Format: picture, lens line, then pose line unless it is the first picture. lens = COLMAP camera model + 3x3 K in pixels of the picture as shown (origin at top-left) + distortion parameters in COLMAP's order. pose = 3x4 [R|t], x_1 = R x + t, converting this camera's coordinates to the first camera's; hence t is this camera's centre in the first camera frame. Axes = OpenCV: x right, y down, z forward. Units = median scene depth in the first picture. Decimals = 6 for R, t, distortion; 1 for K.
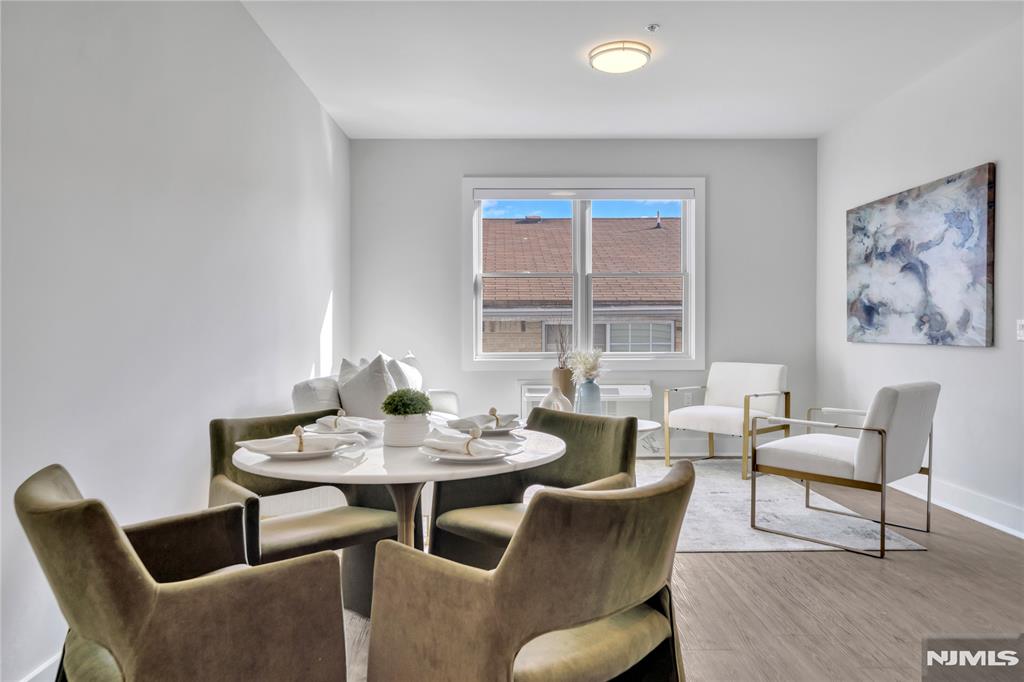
lens RADIAL K [[684.2, 0, 515.6], [0, 684.2, 341.2], [0, 0, 1]] dist [0.009830, 0.001935]
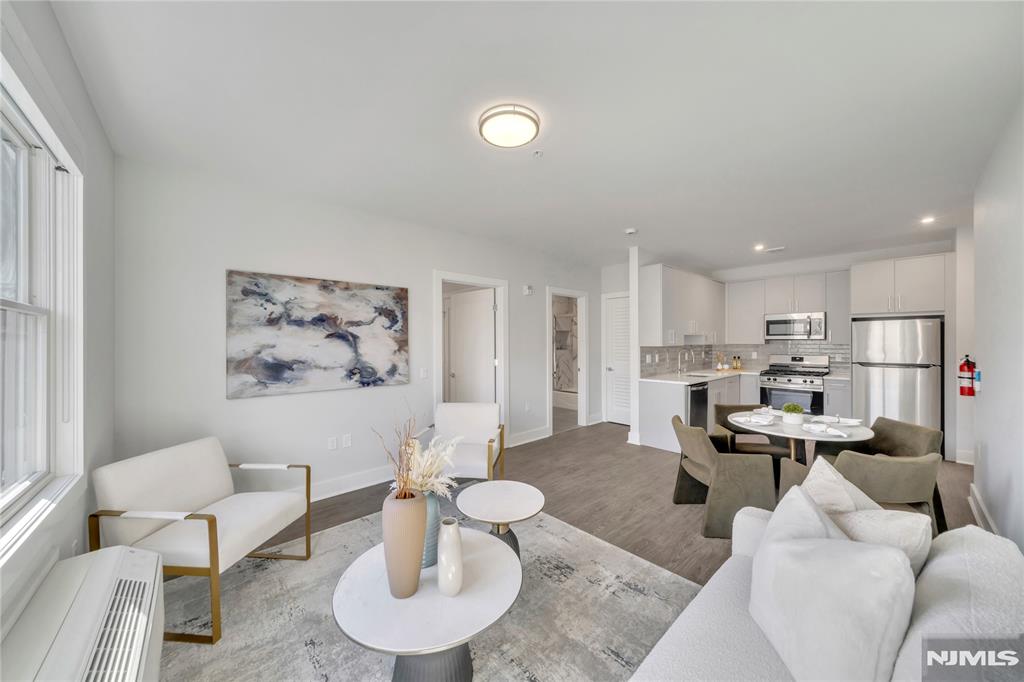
lens RADIAL K [[356.8, 0, 509.9], [0, 356.8, 342.9], [0, 0, 1]] dist [-0.004723, -0.000166]
pose [[-0.649834, 0.001960, 0.760074, -0.212400], [0.019983, 0.999695, 0.014507, -0.092611], [-0.759813, 0.024616, -0.649675, 1.163827]]
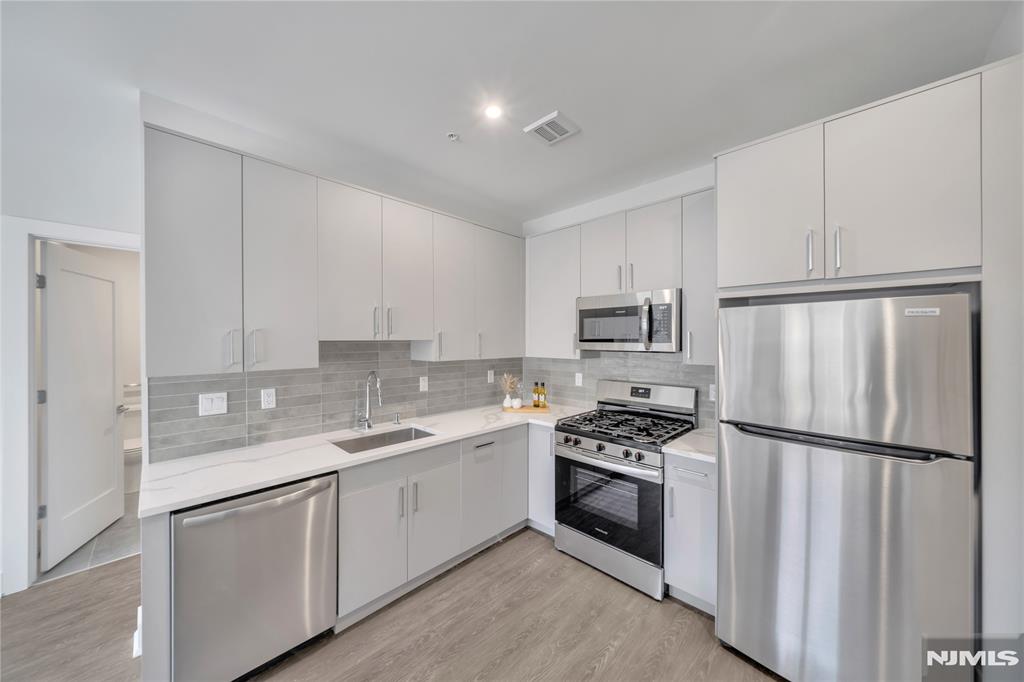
lens RADIAL K [[356.8, 0, 509.6], [0, 356.8, 341.6], [0, 0, 1]] dist [-0.004723, -0.000166]
pose [[-0.696014, -0.001218, 0.718027, -0.191611], [0.015056, 0.999754, 0.016290, -0.093279], [-0.717870, 0.022149, -0.695824, 0.186039]]
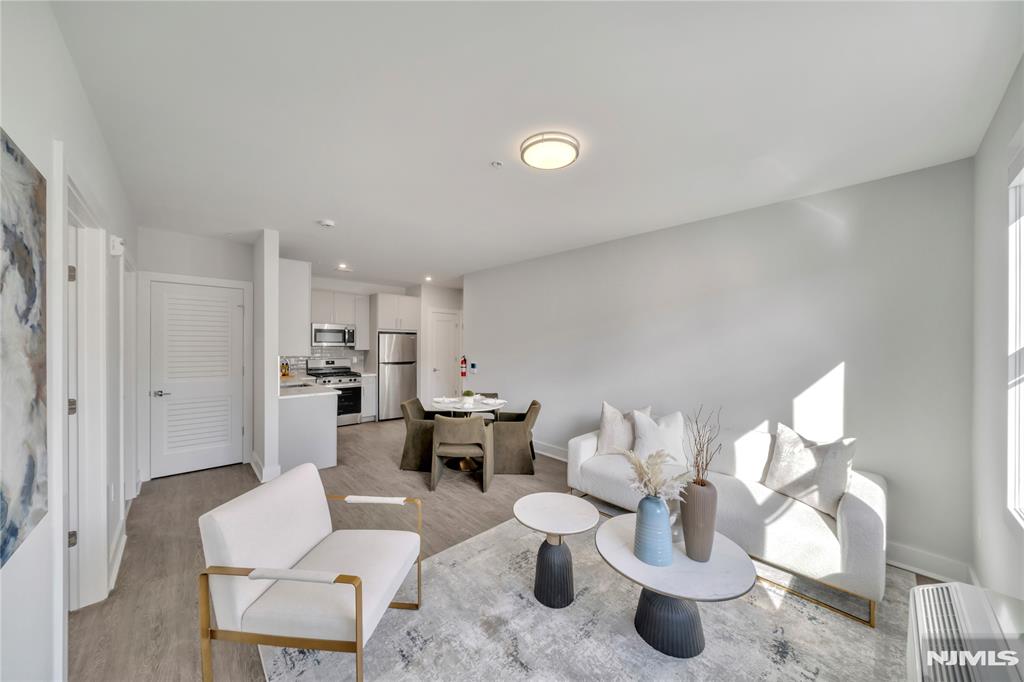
lens RADIAL K [[356.8, 0, 510.5], [0, 356.8, 342.5], [0, 0, 1]] dist [-0.004723, -0.000166]
pose [[-0.744557, -0.004488, -0.667543, 0.484023], [-0.017367, 0.999769, 0.012649, -0.112337], [0.667332, 0.021012, -0.744464, 1.186470]]
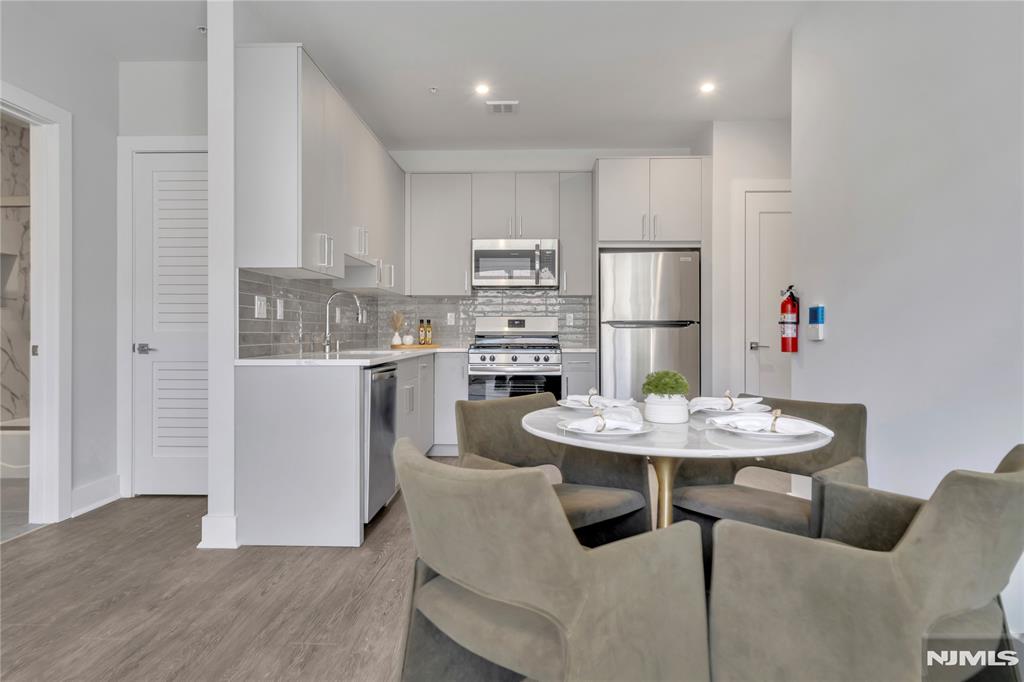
lens RADIAL K [[619.3, 0, 507.6], [0, 619.3, 331.7], [0, 0, 1]] dist [0.003208, 0.004726]
pose [[-0.998063, 0.001625, 0.062185, 0.013731], [0.002668, 0.999857, 0.016689, -0.004383], [-0.062149, 0.016823, -0.997925, 0.823717]]
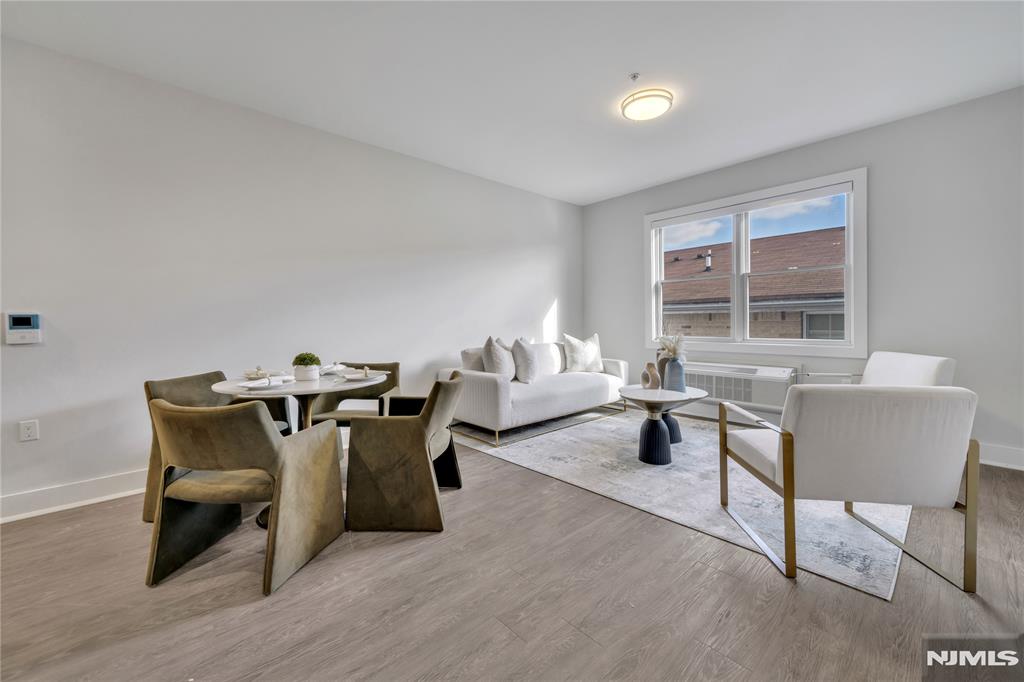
lens RADIAL K [[401.8, 0, 512.4], [0, 401.8, 334.4], [0, 0, 1]] dist [-0.000124, -0.000069]
pose [[0.657034, 0.020824, -0.753573, 0.478501], [-0.004482, 0.999709, 0.023718, -0.006433], [0.753848, -0.012206, 0.656936, 0.274374]]
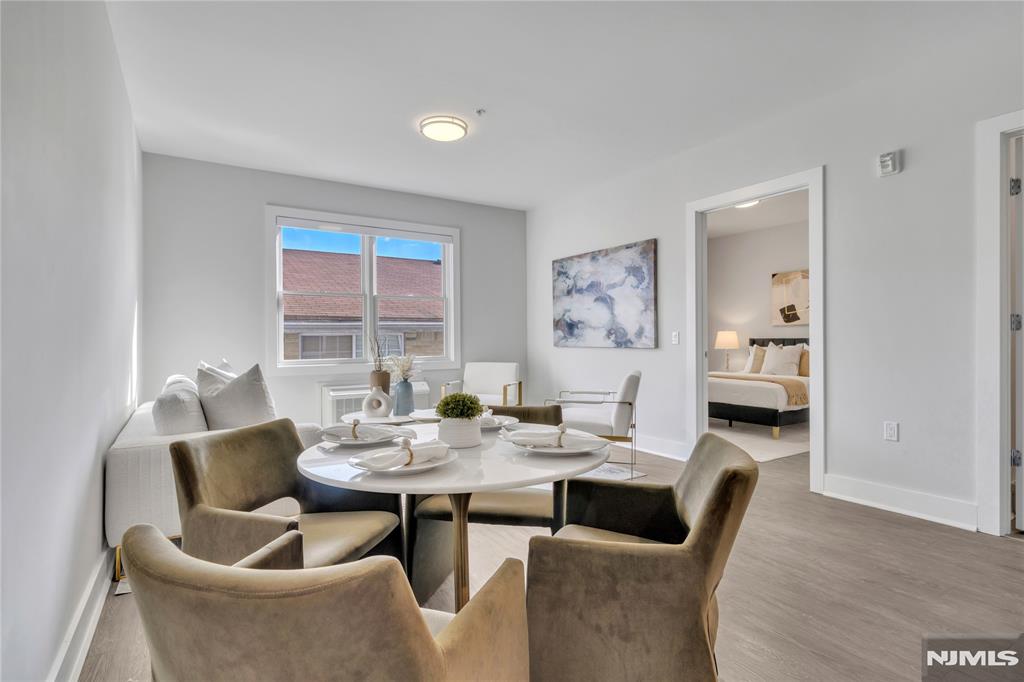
lens RADIAL K [[500.7, 0, 504.2], [0, 500.7, 340.1], [0, 0, 1]] dist [0.001527, 0.000080]
pose [[0.858922, -0.005828, 0.512073, -0.204273], [0.014278, 0.999819, -0.012570, -0.001189], [-0.511907, 0.018108, 0.858850, 0.115983]]
